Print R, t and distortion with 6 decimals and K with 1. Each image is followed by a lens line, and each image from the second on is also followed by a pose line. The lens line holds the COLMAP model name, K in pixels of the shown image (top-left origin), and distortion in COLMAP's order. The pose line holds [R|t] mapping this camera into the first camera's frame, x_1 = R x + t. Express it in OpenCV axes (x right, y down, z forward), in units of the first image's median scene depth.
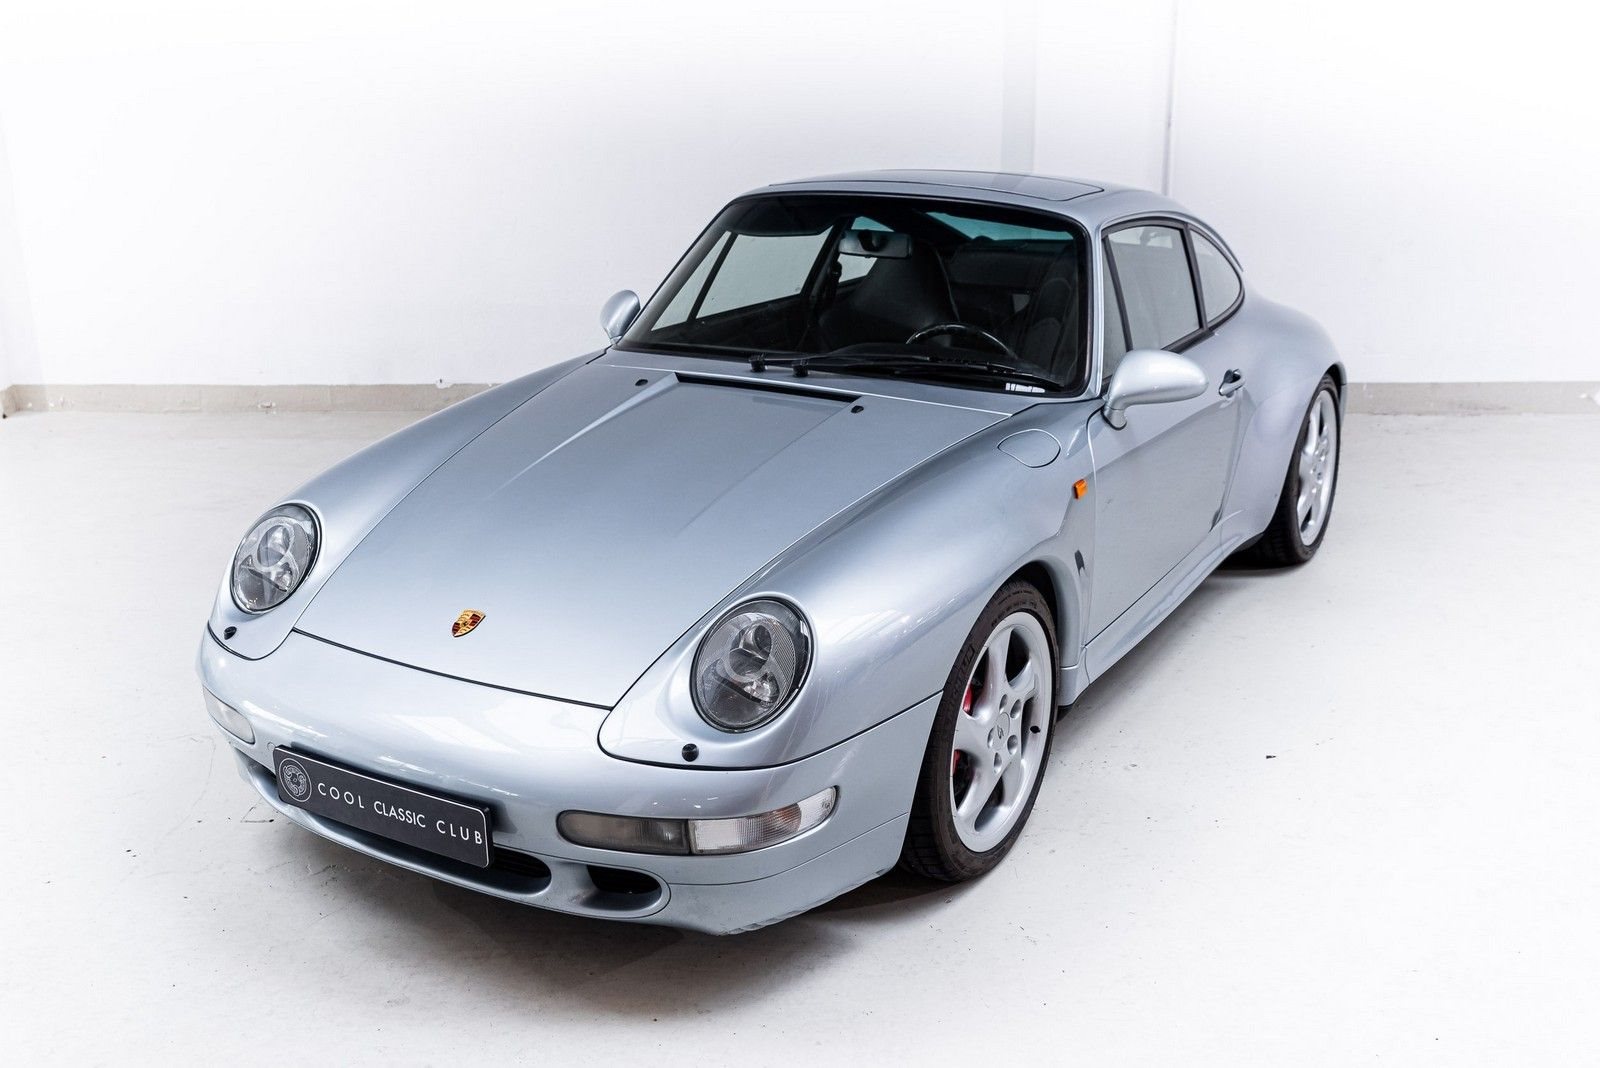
lens RADIAL K [[1593.1, 0, 800.0], [0, 1593.1, 534.0], [0, 0, 1]] dist [0.012439, 0.016866]
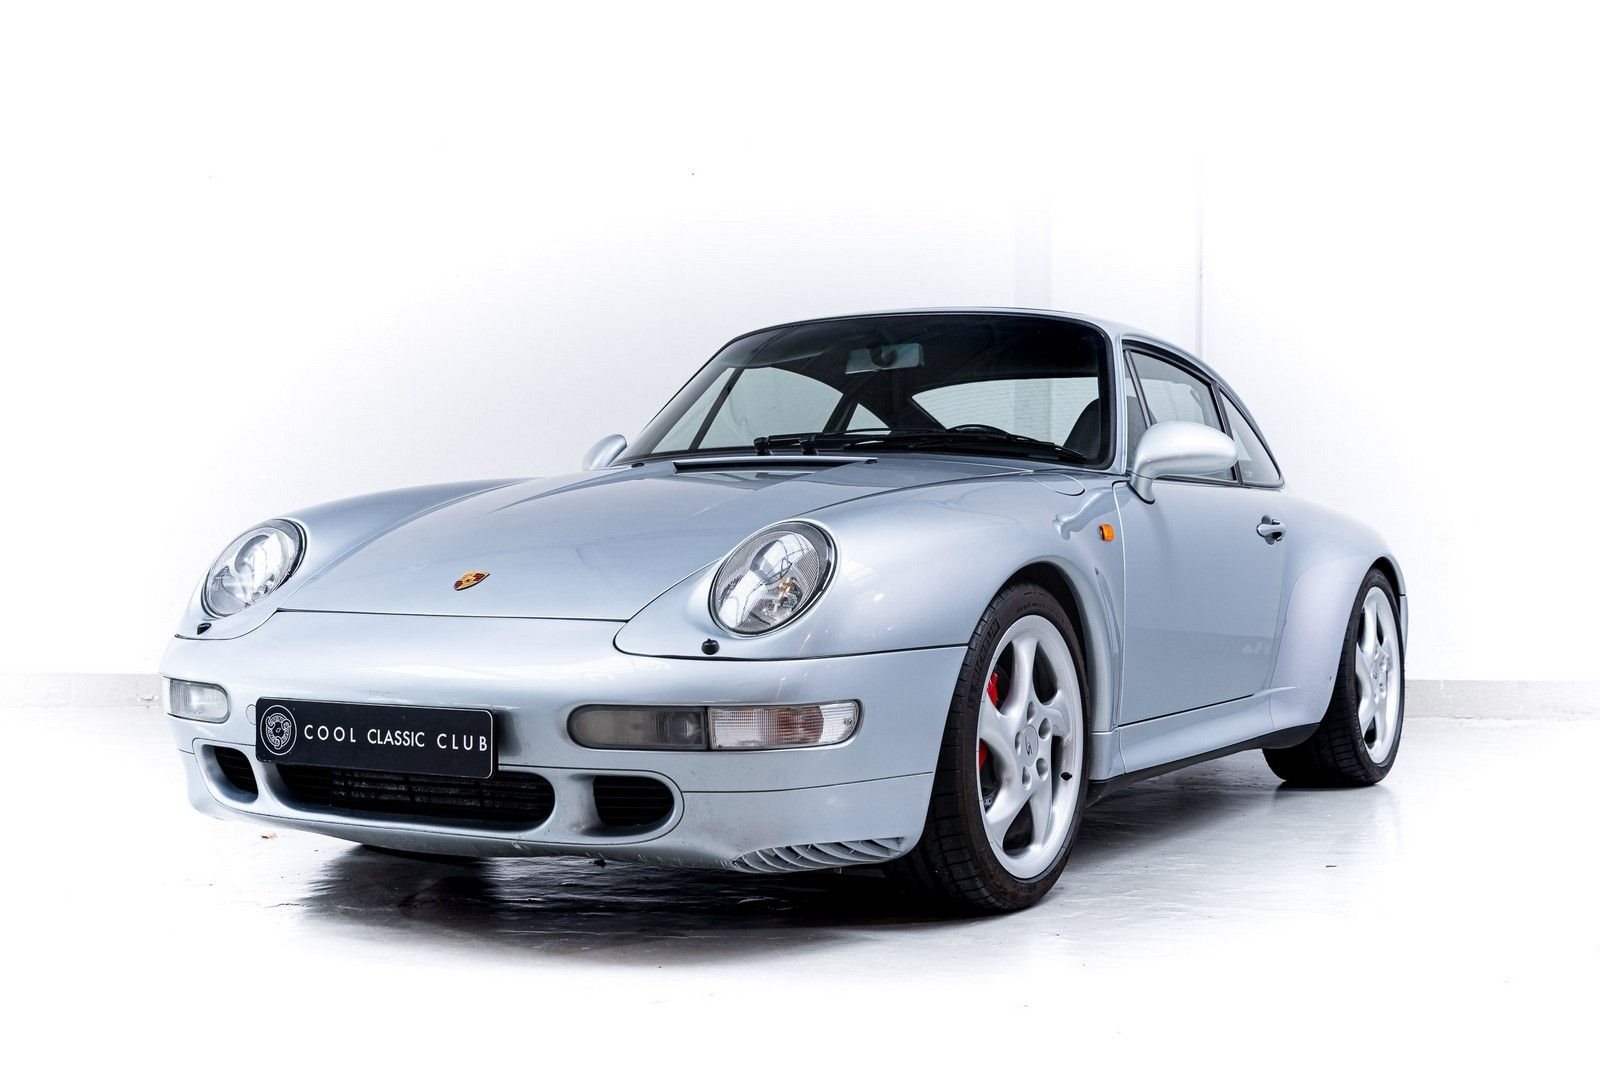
lens RADIAL K [[2091.3, 0, 800.0], [0, 2091.3, 534.0], [0, 0, 1]] dist [0.032639, -0.006445]
pose [[0.999632, 0.017220, 0.020979, -0.037464], [-0.010020, 0.952500, -0.304373, 0.405656], [-0.025223, 0.304051, 0.952322, -0.207417]]
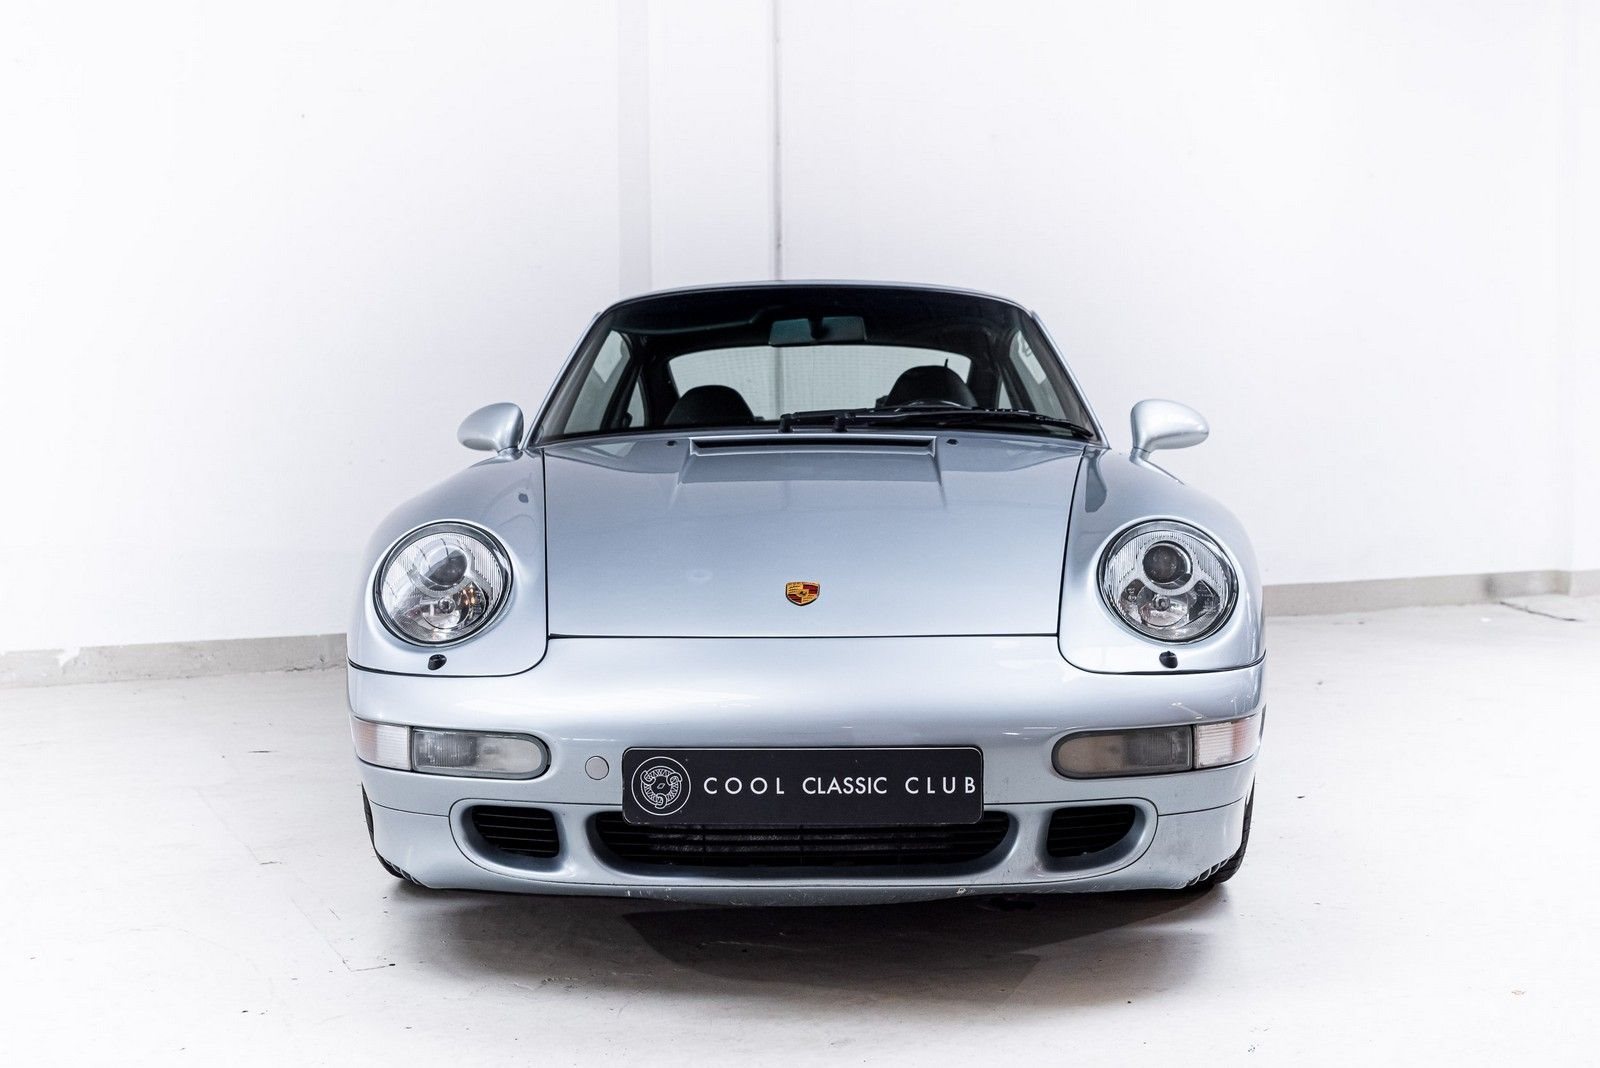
lens RADIAL K [[1815.9, 0, 800.0], [0, 1815.9, 534.0], [0, 0, 1]] dist [0.000810, -0.031691]
pose [[0.868496, -0.016405, 0.495425, -0.679551], [0.146856, 0.963099, -0.225553, 0.240131], [-0.473443, 0.268648, 0.838856, 0.183469]]
